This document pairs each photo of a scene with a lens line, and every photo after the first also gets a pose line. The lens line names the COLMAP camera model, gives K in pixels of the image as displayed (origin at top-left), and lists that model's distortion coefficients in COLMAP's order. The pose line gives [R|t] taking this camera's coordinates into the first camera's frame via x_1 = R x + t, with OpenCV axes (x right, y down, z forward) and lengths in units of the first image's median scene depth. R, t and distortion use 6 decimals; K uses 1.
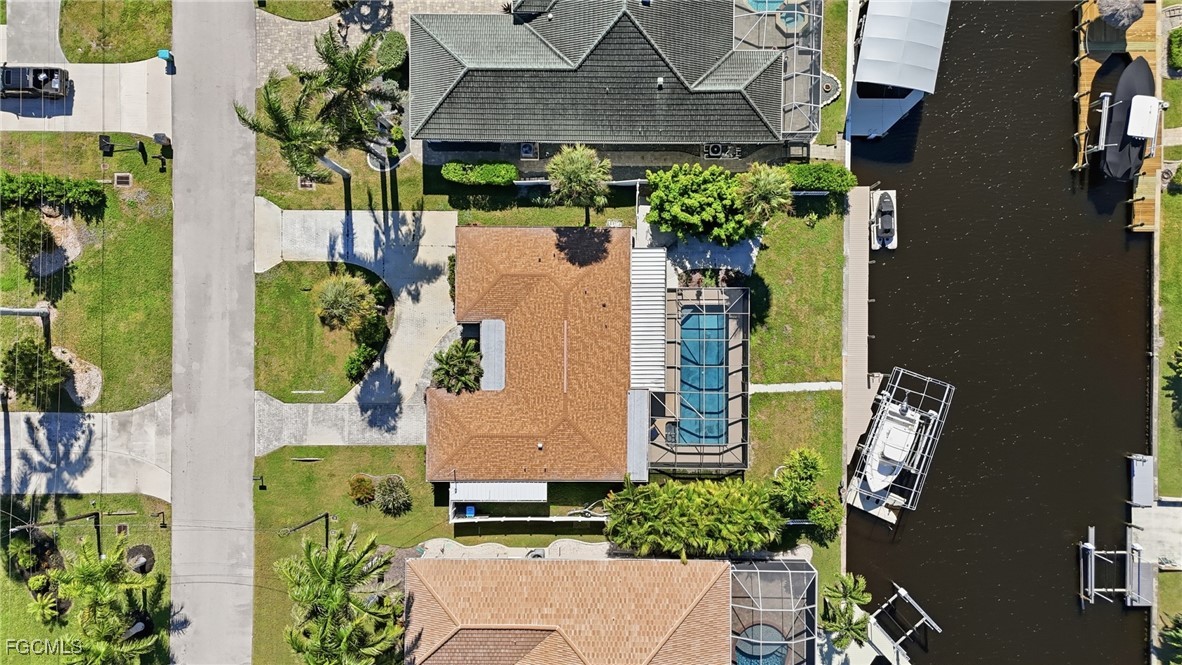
lens RADIAL K [[866.4, 0, 591.0], [0, 866.4, 332.5], [0, 0, 1]] dist [0.083477, -0.102999]
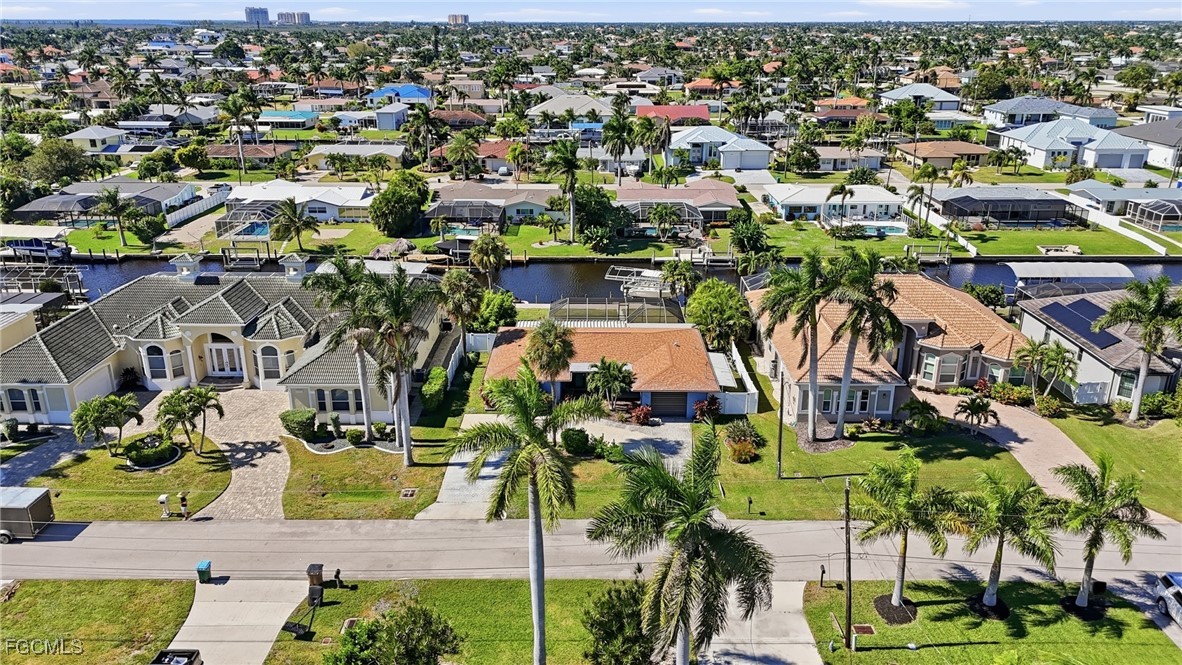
lens RADIAL K [[866.4, 0, 591.0], [0, 866.4, 332.5], [0, 0, 1]] dist [0.083477, -0.102999]
pose [[-0.002394, -0.323334, 0.946282, -1.111067], [0.999972, 0.005924, 0.004554, 0.007417], [-0.007078, 0.946266, 0.323311, 0.564685]]
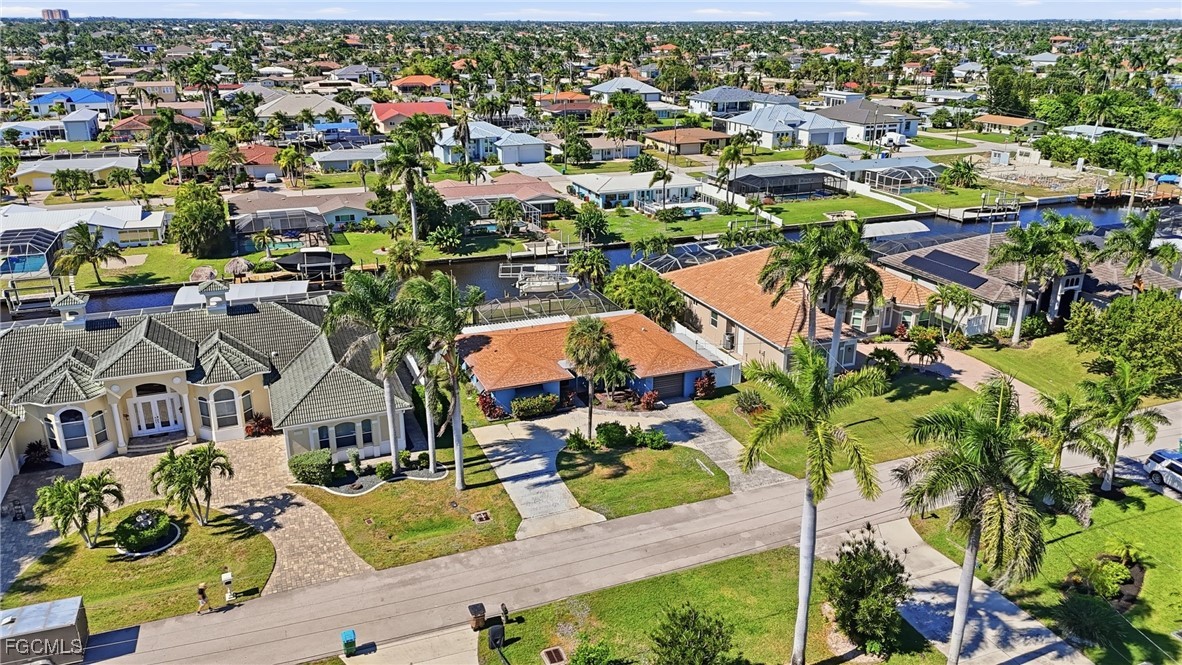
lens RADIAL K [[866.4, 0, 591.0], [0, 866.4, 332.5], [0, 0, 1]] dist [0.083477, -0.102999]
pose [[-0.374413, -0.300854, 0.877098, -1.034632], [0.927258, -0.118643, 0.355129, -0.348063], [-0.002781, 0.946261, 0.323391, 0.574663]]
